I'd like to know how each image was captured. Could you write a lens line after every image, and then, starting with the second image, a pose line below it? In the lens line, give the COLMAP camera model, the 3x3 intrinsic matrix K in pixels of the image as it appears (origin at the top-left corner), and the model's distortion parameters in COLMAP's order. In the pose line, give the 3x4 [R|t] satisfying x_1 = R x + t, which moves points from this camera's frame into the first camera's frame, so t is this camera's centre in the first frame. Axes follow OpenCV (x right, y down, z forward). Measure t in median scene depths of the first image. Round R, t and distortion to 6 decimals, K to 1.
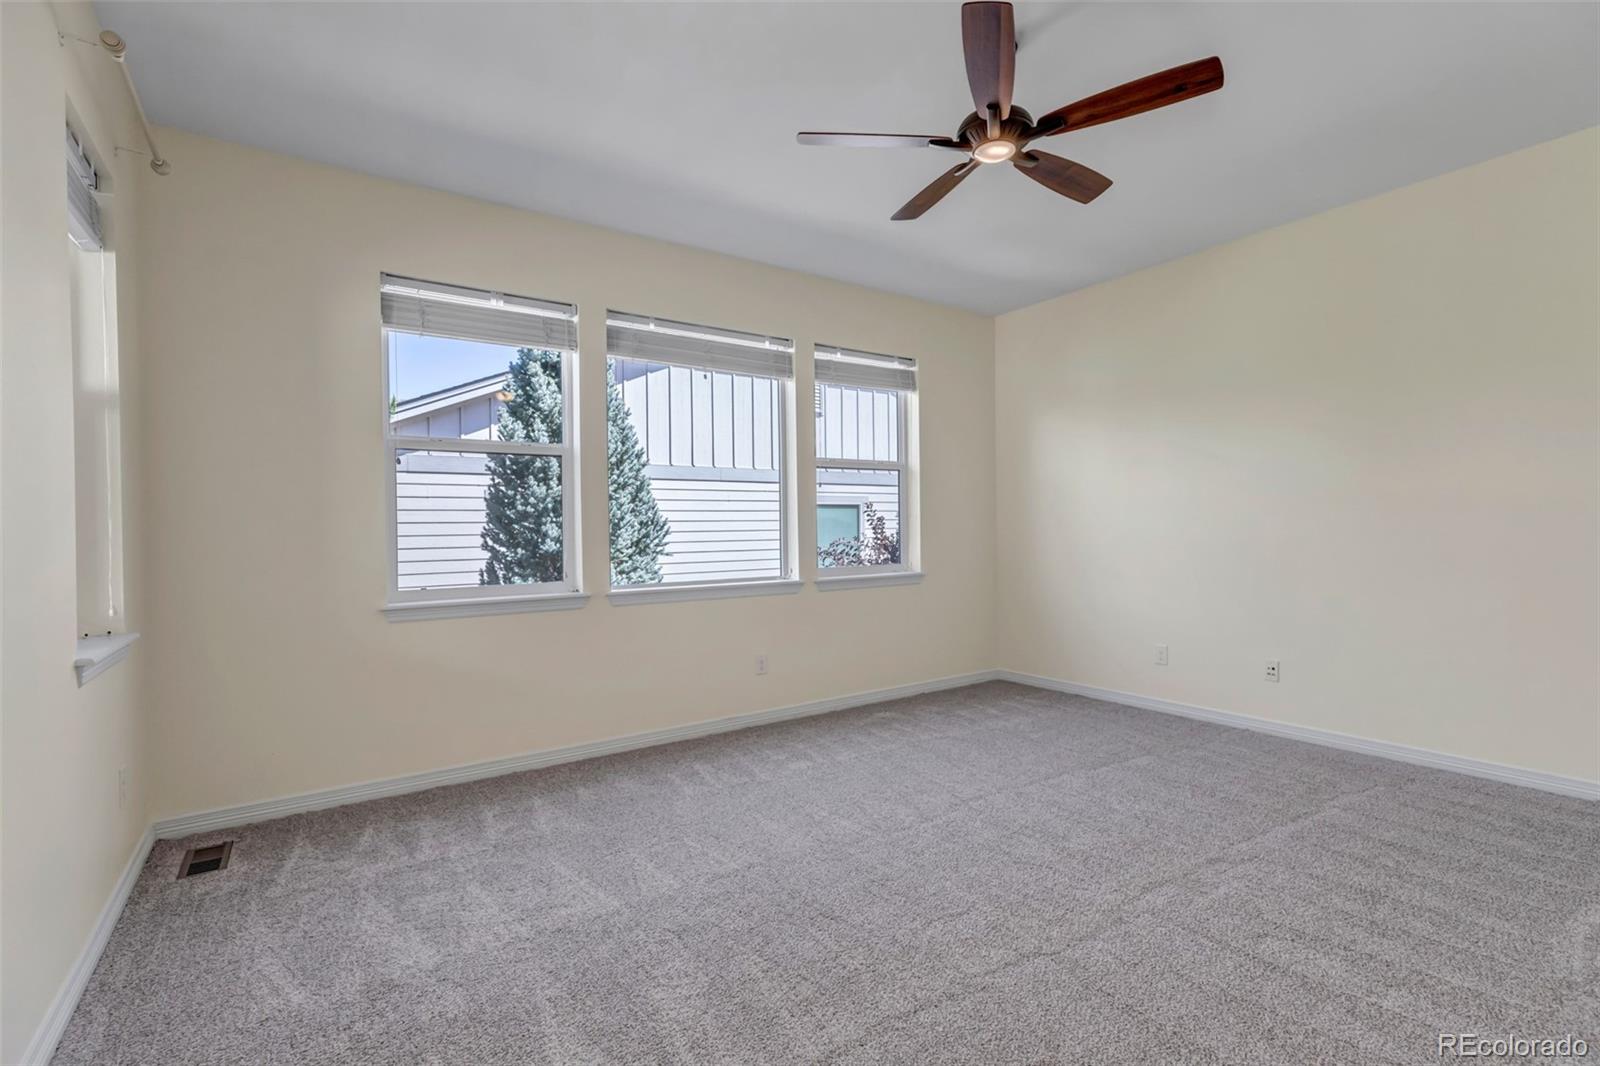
lens RADIAL K [[728.1, 0, 789.8], [0, 728.1, 534.7], [0, 0, 1]] dist [0.004542, -0.000825]
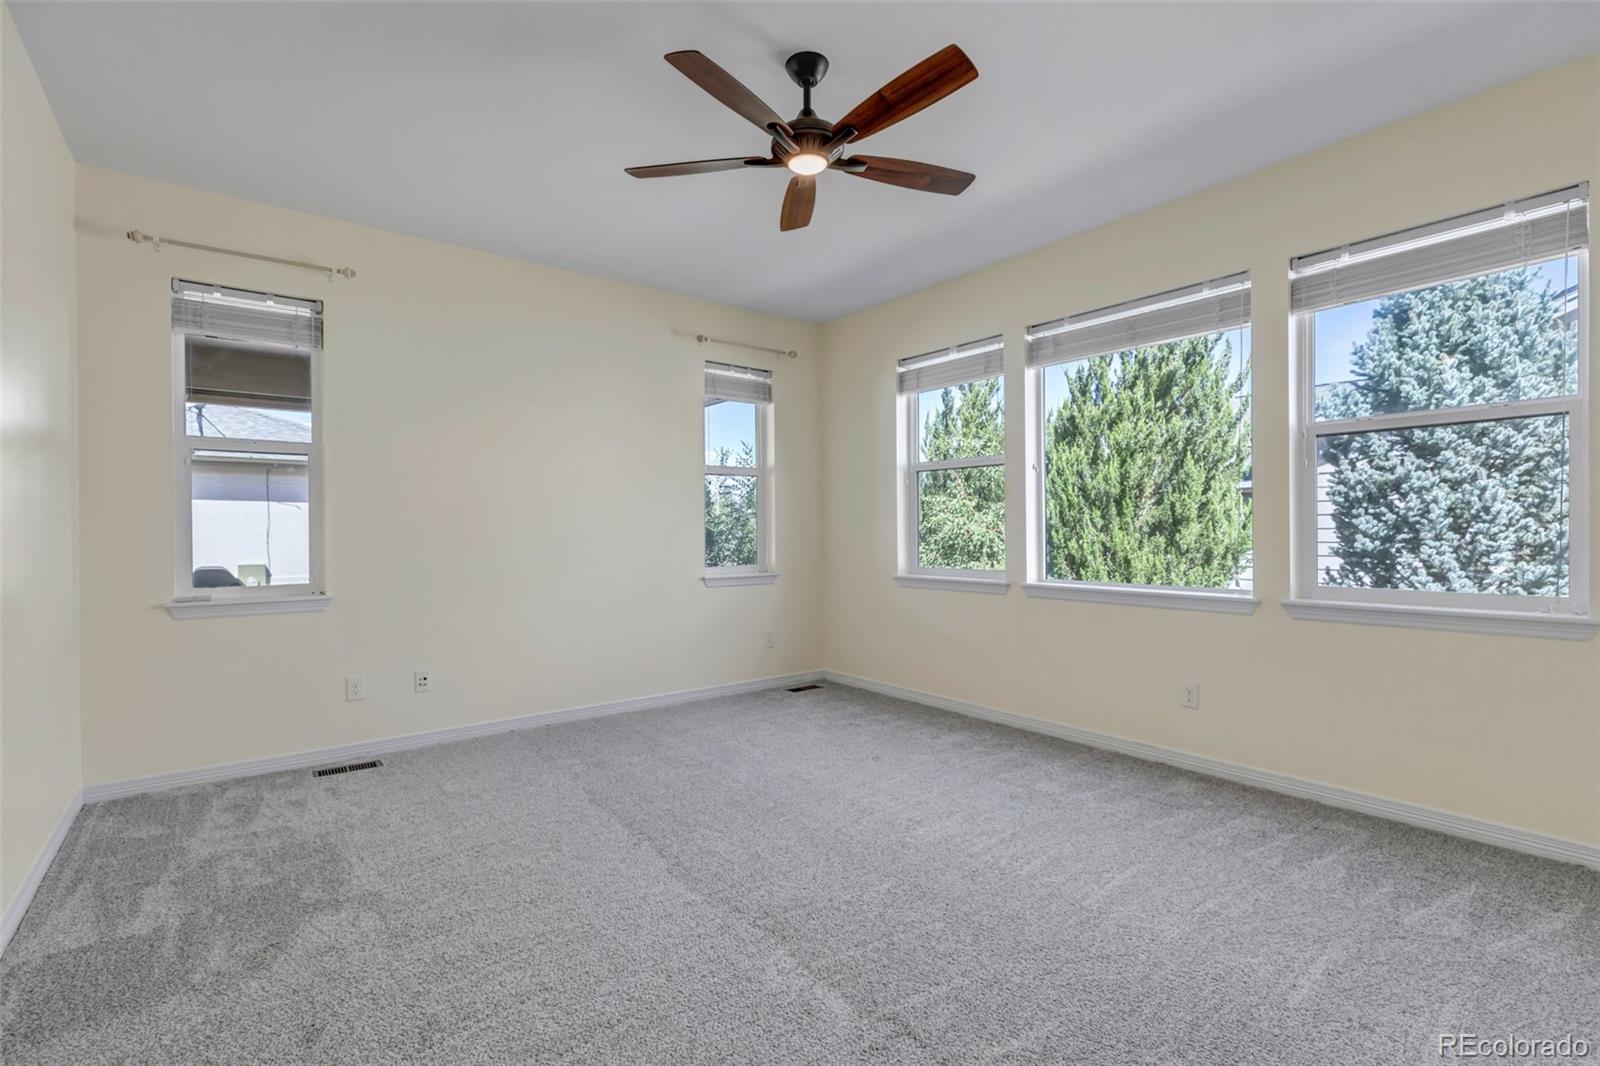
lens RADIAL K [[728.1, 0, 798.3], [0, 728.1, 533.7], [0, 0, 1]] dist [0.004542, -0.000825]
pose [[0.071644, 0.019015, -0.997249, 0.762540], [-0.003808, 0.999816, 0.018790, -0.014718], [0.997423, 0.002451, 0.071703, 0.530483]]
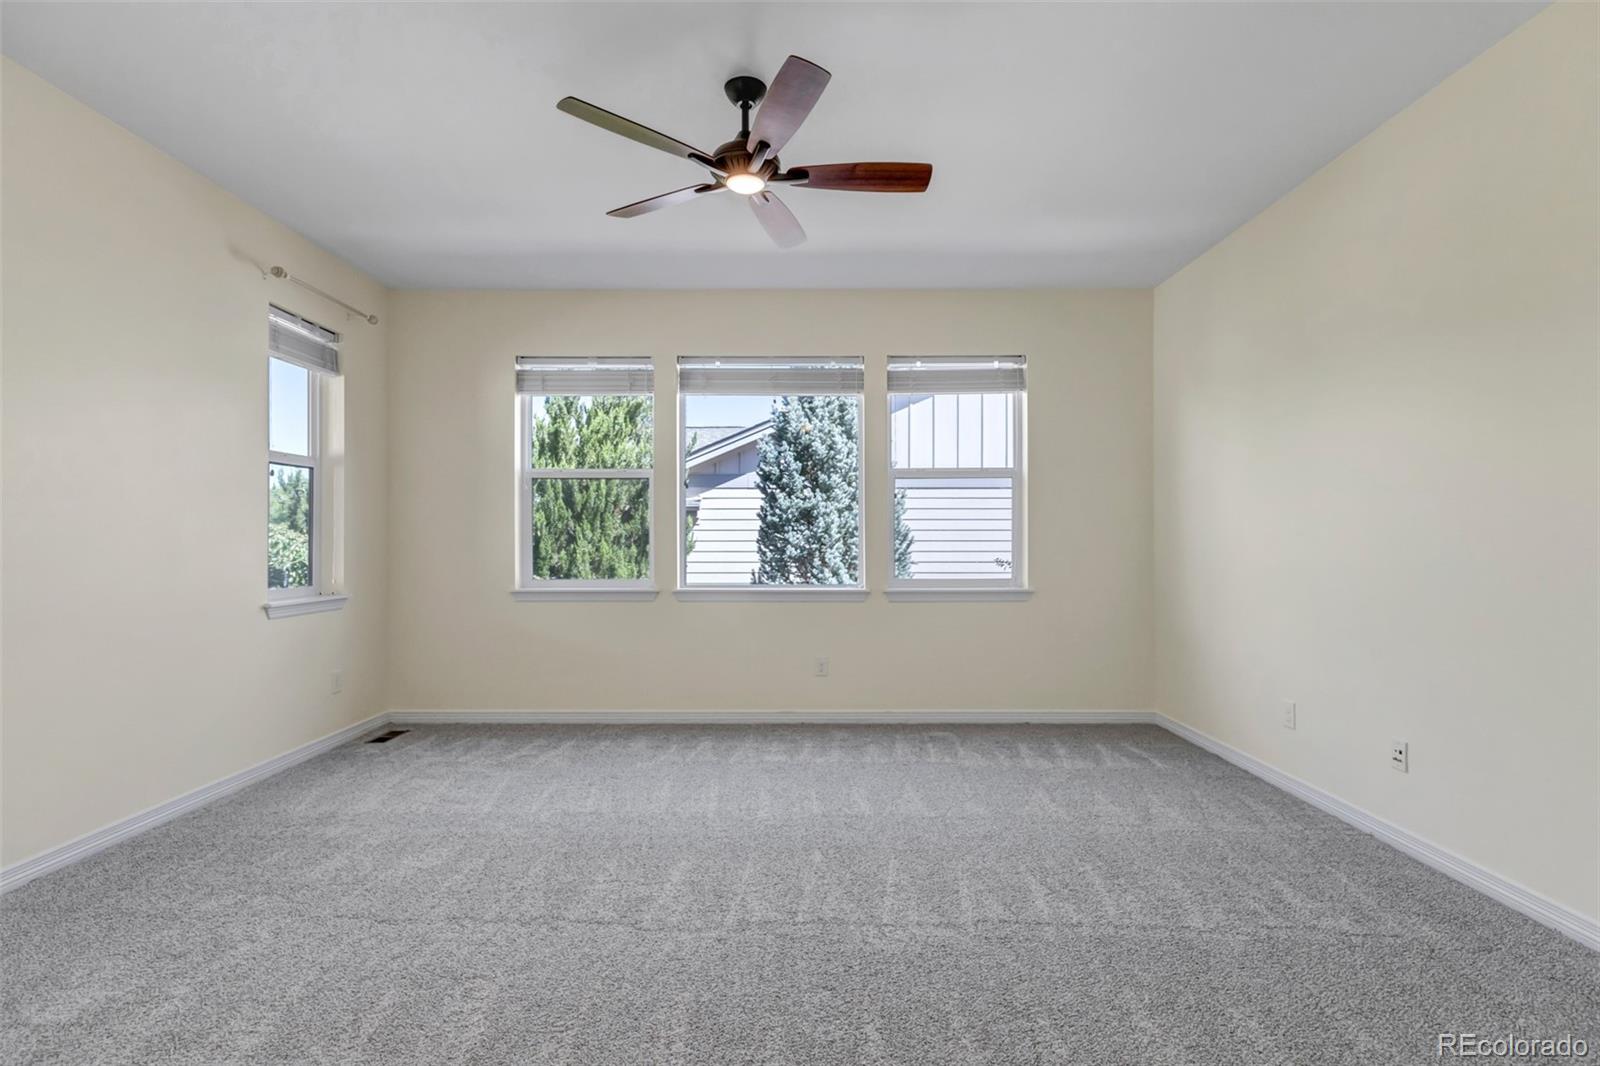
lens RADIAL K [[728.1, 0, 793.0], [0, 728.1, 537.3], [0, 0, 1]] dist [0.004542, -0.000825]
pose [[0.825122, 0.011489, -0.564838, 0.547019], [-0.015494, 0.999877, -0.002297, -0.007452], [0.564742, 0.010647, 0.825199, 0.102366]]
